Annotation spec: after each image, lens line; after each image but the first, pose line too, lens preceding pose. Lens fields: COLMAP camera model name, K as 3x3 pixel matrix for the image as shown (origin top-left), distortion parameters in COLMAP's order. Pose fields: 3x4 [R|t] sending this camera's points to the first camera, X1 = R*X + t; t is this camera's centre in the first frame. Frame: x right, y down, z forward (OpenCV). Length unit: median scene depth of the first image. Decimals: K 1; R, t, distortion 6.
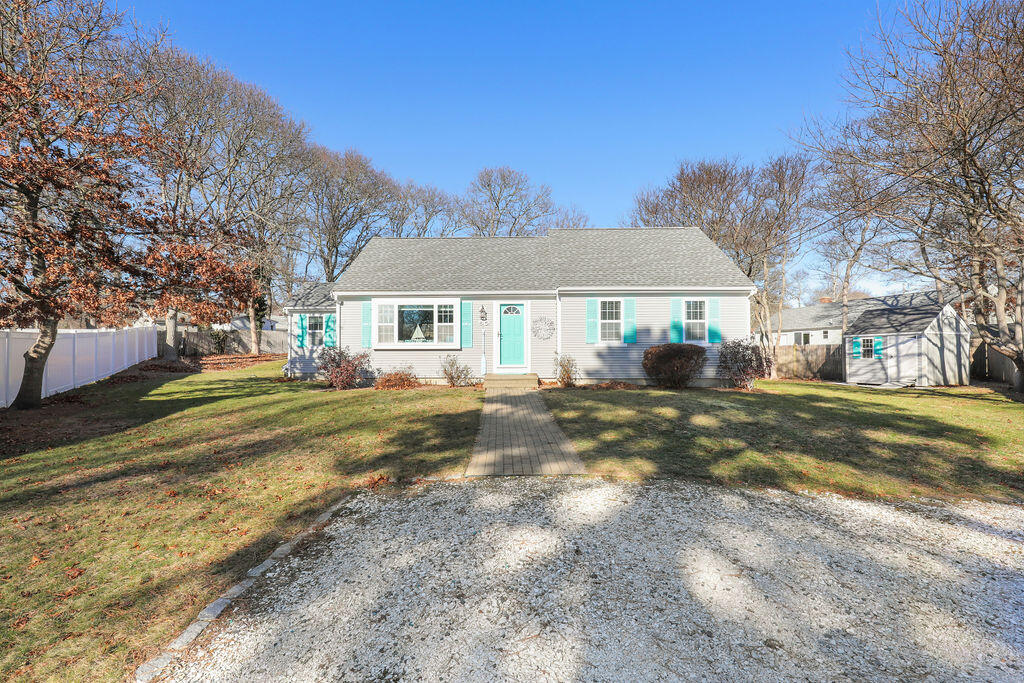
lens RADIAL K [[474.4, 0, 509.4], [0, 474.4, 345.7], [0, 0, 1]] dist [-0.004277, 0.000137]
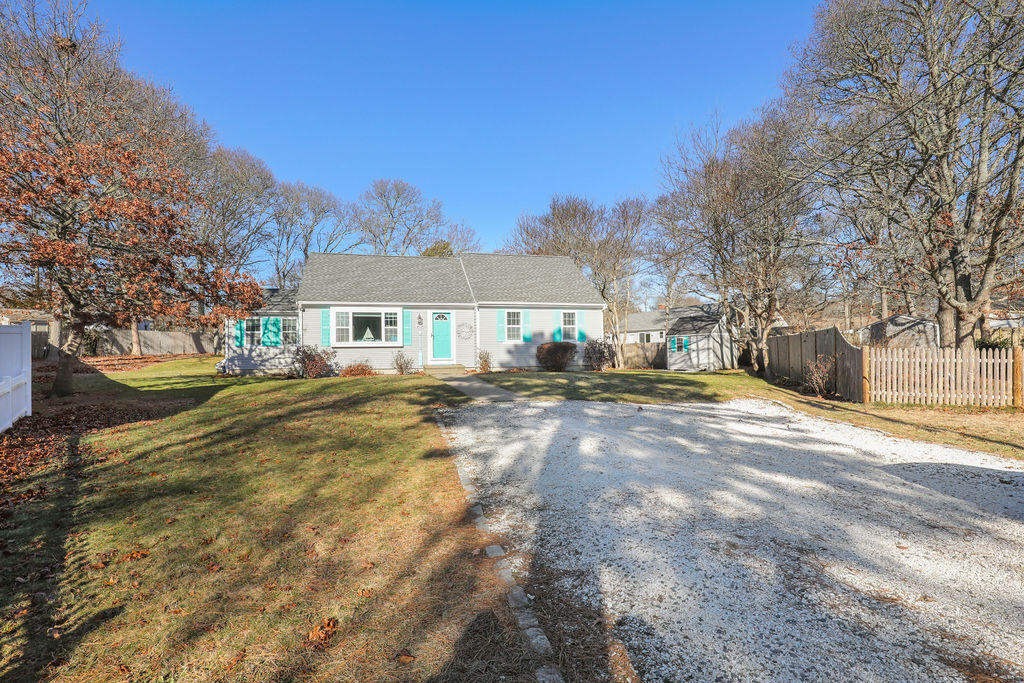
lens RADIAL K [[500.2, 0, 514.1], [0, 500.2, 348.6], [0, 0, 1]] dist [0.001044, 0.000295]
pose [[0.959911, -0.007797, 0.280196, -0.896176], [0.006393, 0.999962, 0.005924, 0.028852], [-0.280232, -0.003896, 0.959924, -1.898547]]
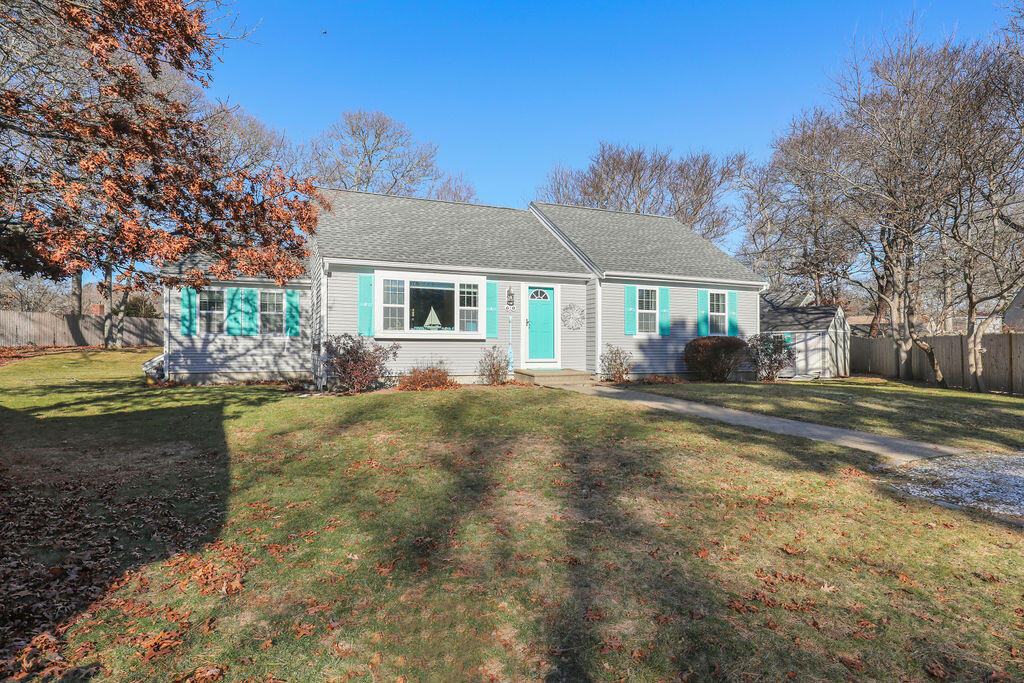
lens RADIAL K [[566.5, 0, 512.8], [0, 566.5, 339.1], [0, 0, 1]] dist [-0.014338, 0.000026]
pose [[0.908863, 0.011642, 0.416932, -2.131416], [-0.009860, 0.999931, -0.006428, 0.056132], [-0.416978, 0.001731, 0.908915, 0.455874]]
